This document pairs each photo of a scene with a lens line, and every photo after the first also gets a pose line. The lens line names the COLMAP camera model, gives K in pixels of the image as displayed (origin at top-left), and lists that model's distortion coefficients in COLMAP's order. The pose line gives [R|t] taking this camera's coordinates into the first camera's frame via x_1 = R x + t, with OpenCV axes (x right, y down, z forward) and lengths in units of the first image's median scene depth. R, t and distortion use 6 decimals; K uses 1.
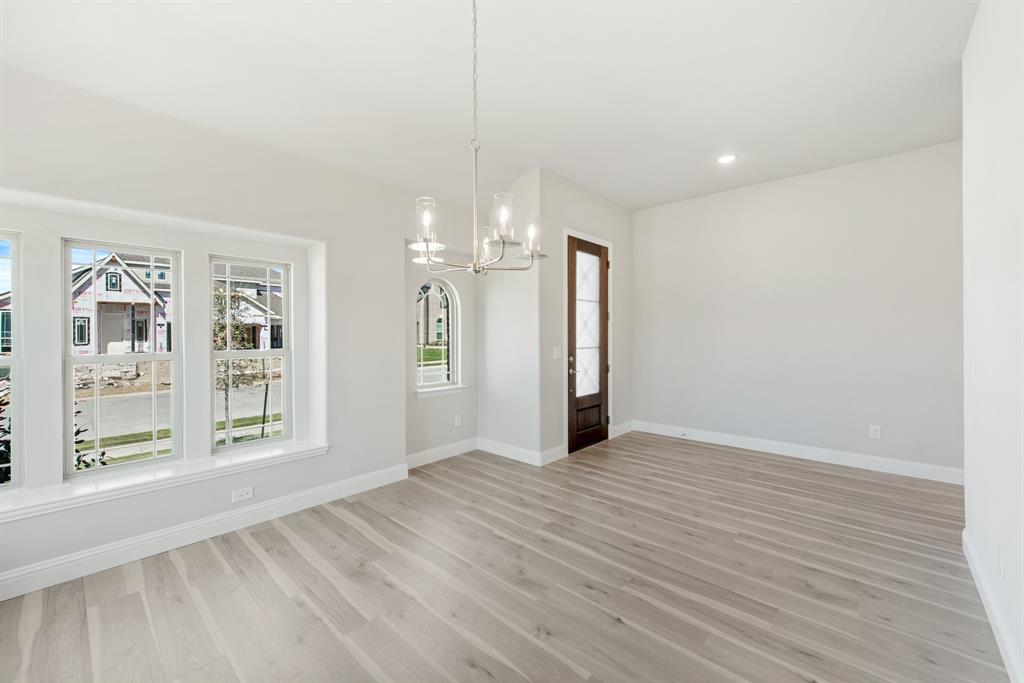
lens RADIAL K [[413.7, 0, 512.0], [0, 413.7, 341.5], [0, 0, 1]] dist [0.010886, -0.000242]
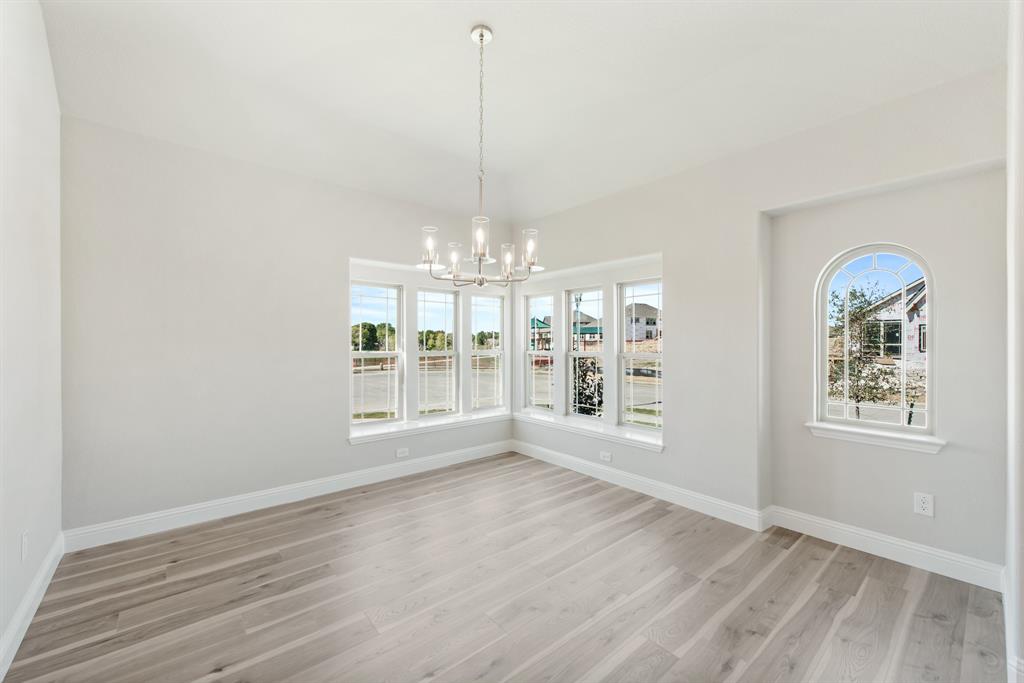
lens RADIAL K [[409.1, 0, 512.1], [0, 409.1, 337.2], [0, 0, 1]] dist [0.007504, -0.000058]
pose [[-0.146345, -0.009199, -0.989191, 0.550175], [-0.017671, 0.999822, -0.006684, -0.009948], [0.989076, 0.016501, -0.146482, 0.655416]]
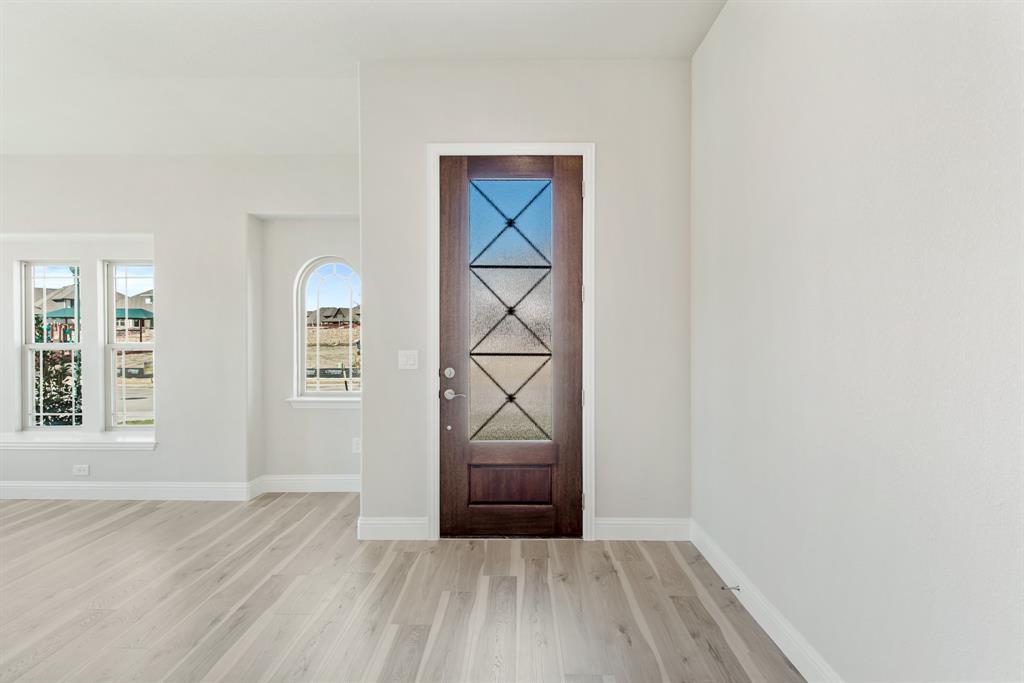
lens RADIAL K [[508.6, 0, 530.2], [0, 508.6, 330.3], [0, 0, 1]] dist [-0.000942, -0.001223]
pose [[0.657255, -0.000356, -0.753669, 0.890834], [-0.013386, 0.999837, -0.012146, -0.009911], [0.753550, 0.018071, 0.657142, 0.744139]]
